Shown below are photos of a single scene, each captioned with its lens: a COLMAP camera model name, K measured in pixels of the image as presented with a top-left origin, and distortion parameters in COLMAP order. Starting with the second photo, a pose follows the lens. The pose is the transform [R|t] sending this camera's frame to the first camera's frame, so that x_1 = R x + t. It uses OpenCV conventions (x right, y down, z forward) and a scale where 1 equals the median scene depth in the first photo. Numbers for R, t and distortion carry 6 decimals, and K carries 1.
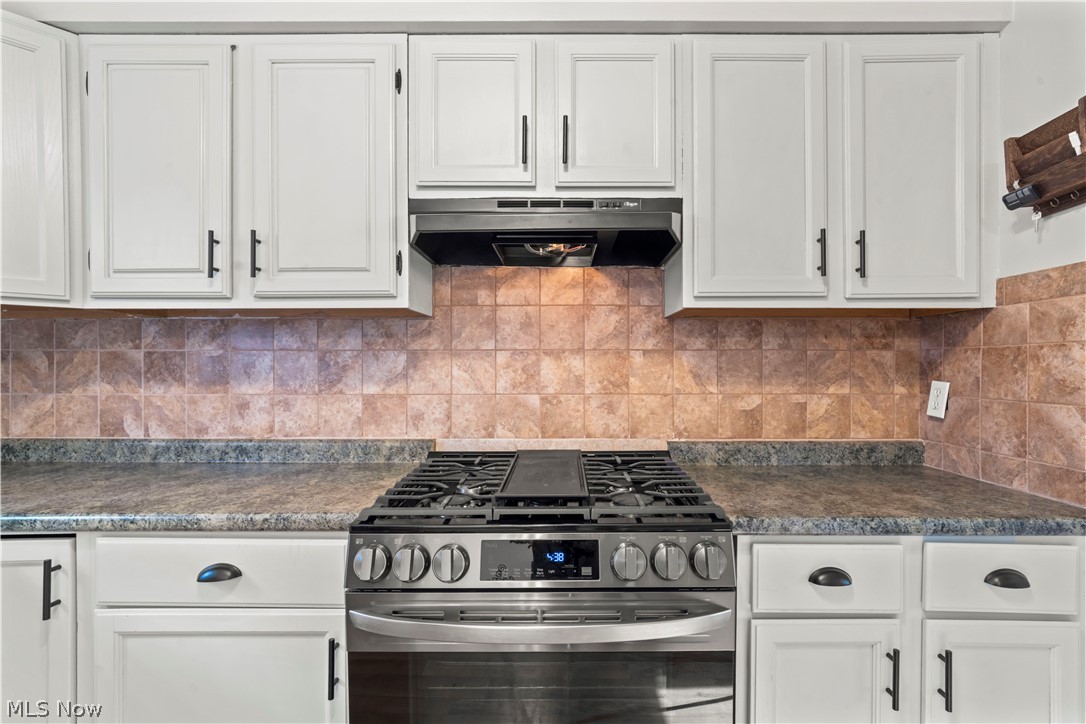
lens RADIAL K [[518.1, 0, 561.0], [0, 518.1, 368.2], [0, 0, 1]] dist [-0.017776, 0.008525]
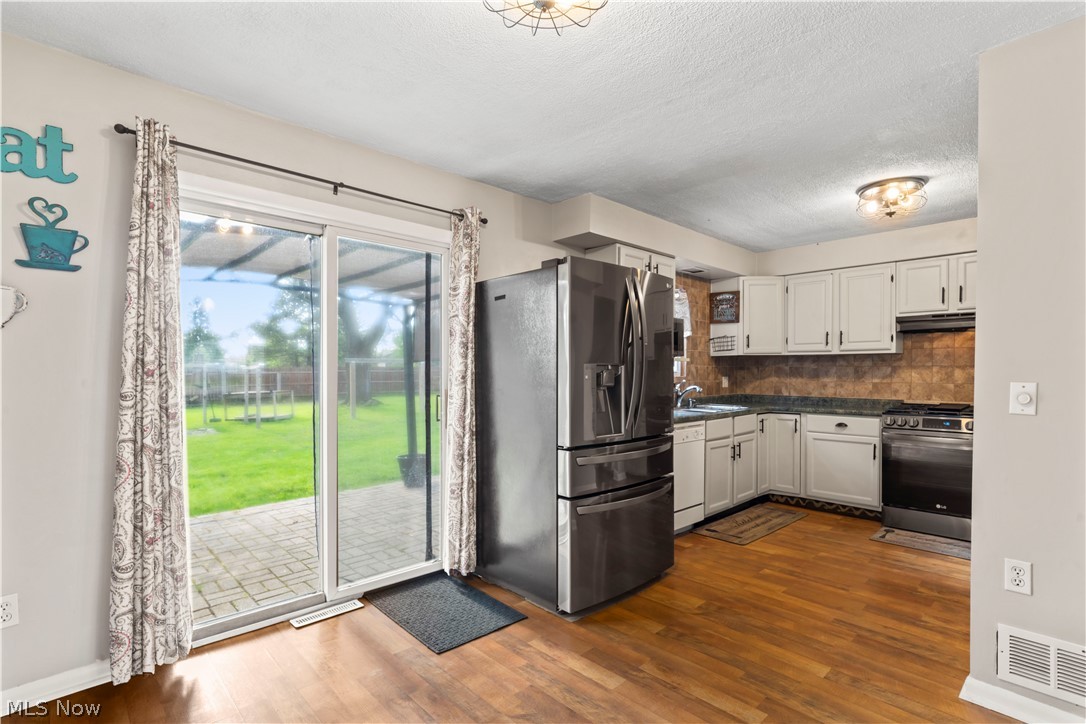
lens RADIAL K [[517.1, 0, 544.5], [0, 517.1, 376.4], [0, 0, 1]] dist [-0.011736, 0.001364]
pose [[0.691233, 0.010565, -0.722555, 0.382785], [-0.005868, 0.999942, 0.009007, 0.005025], [0.722608, -0.001986, 0.691255, -2.126826]]
